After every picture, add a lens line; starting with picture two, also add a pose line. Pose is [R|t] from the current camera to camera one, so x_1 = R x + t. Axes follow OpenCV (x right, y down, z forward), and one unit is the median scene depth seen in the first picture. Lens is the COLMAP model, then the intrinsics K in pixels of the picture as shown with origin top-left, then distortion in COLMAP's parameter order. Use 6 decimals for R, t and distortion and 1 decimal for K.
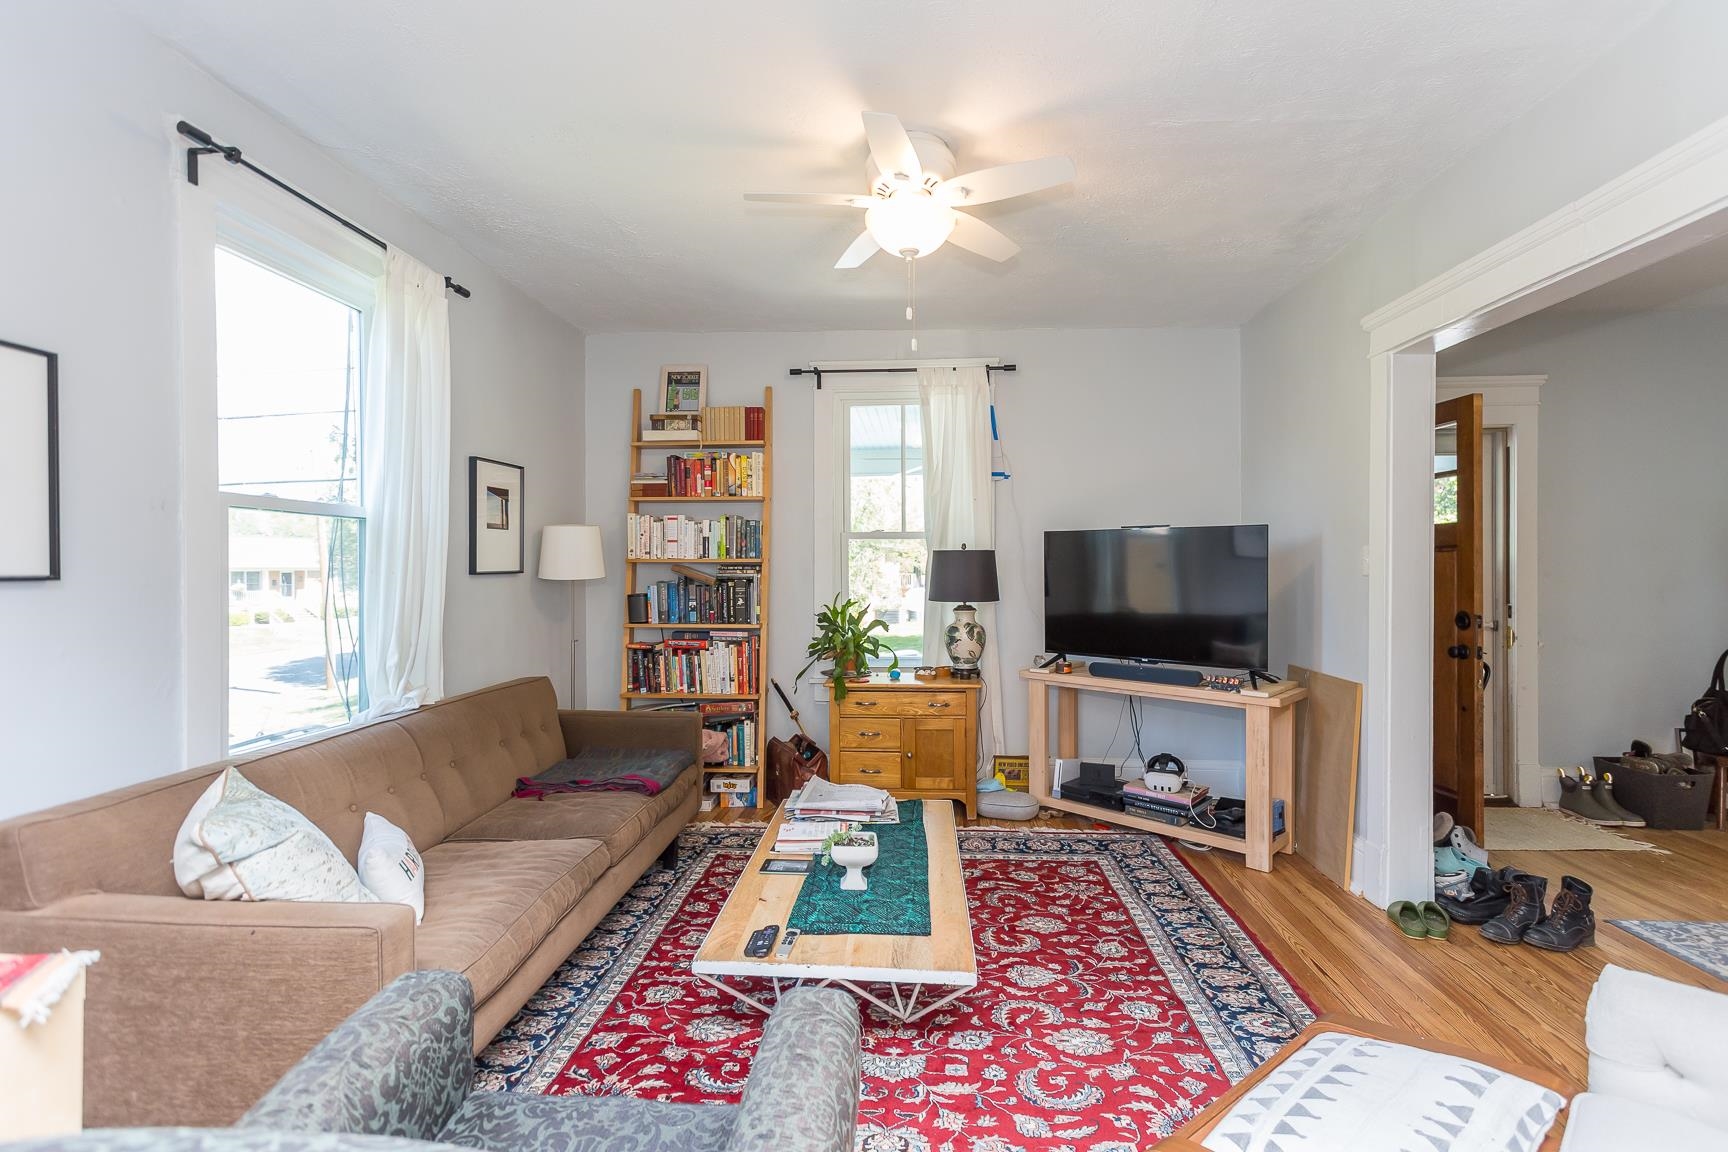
lens RADIAL K [[835.3, 0, 876.5], [0, 835.3, 568.1], [0, 0, 1]] dist [0.008806, -0.000345]
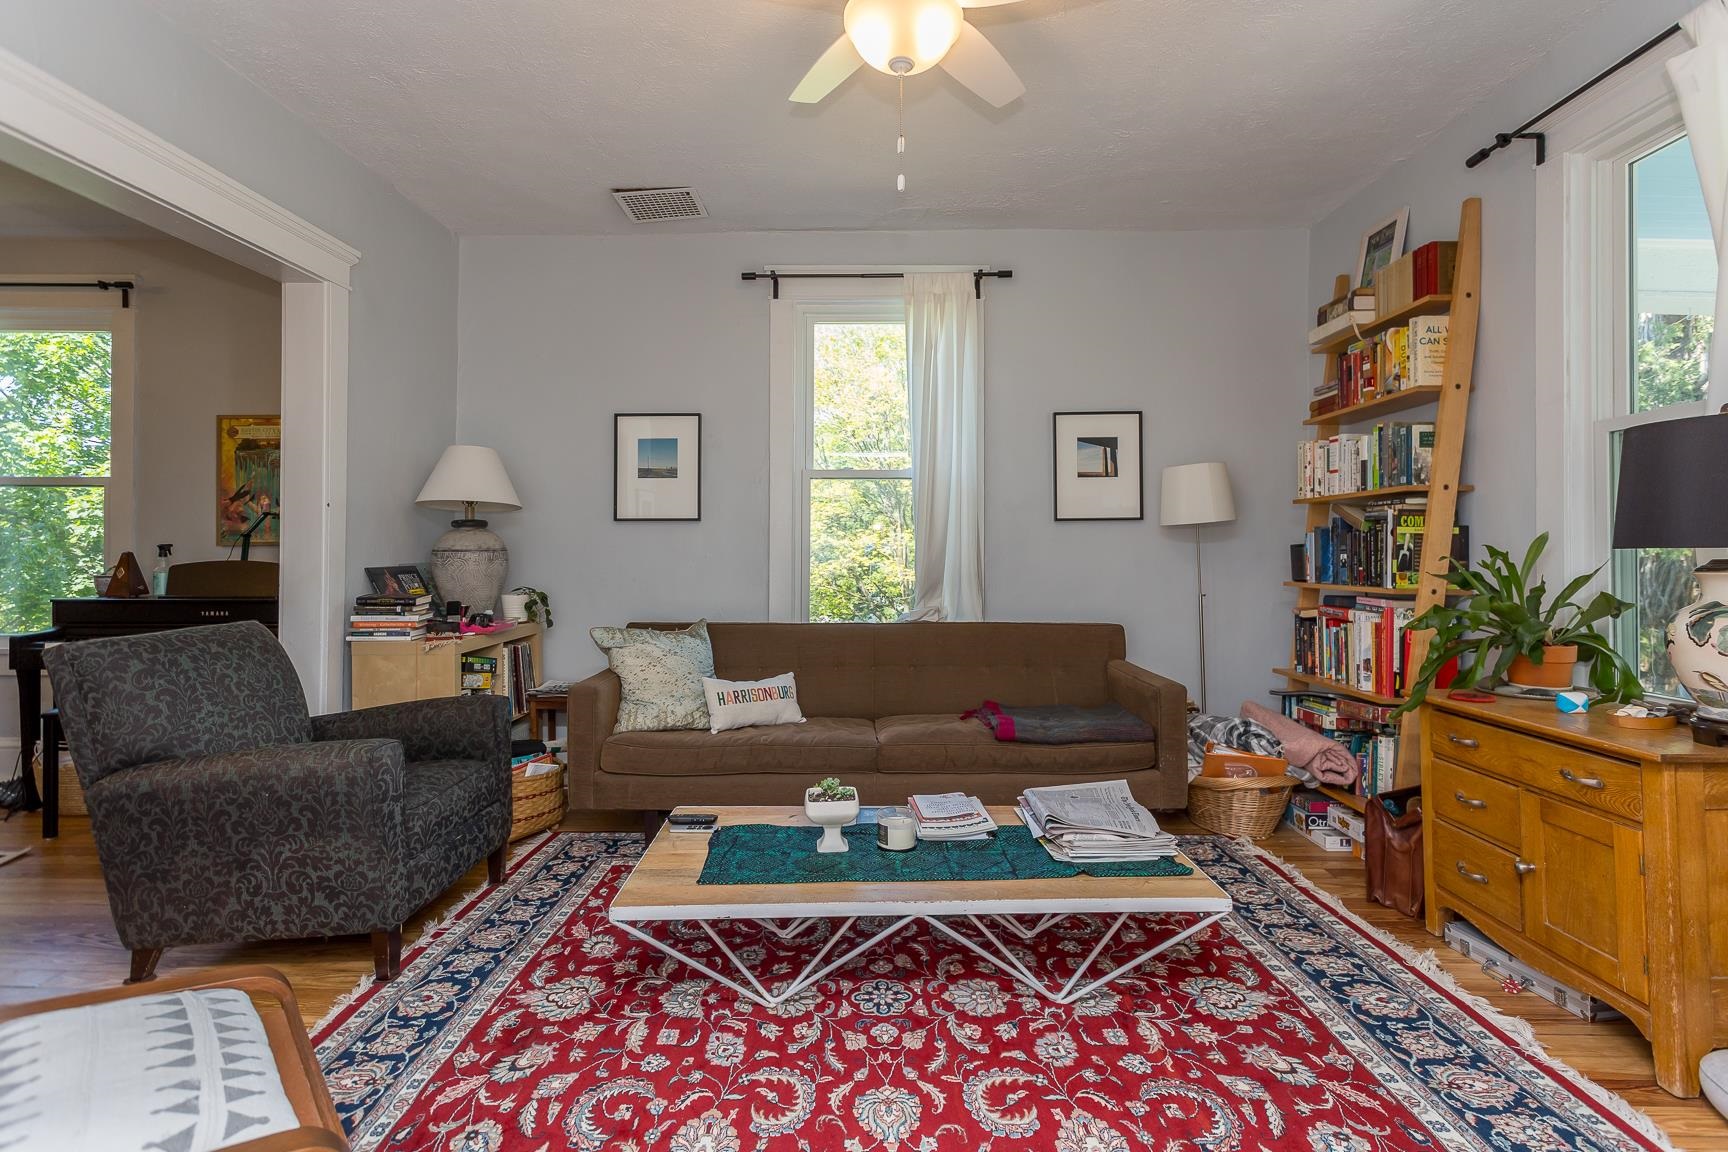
lens RADIAL K [[835.3, 0, 850.8], [0, 835.3, 542.8], [0, 0, 1]] dist [0.008806, -0.000345]
pose [[0.030172, -0.015184, -0.999429, 0.566641], [-0.002949, 0.999879, -0.015279, 0.050741], [0.999540, 0.003409, 0.030124, 0.662801]]
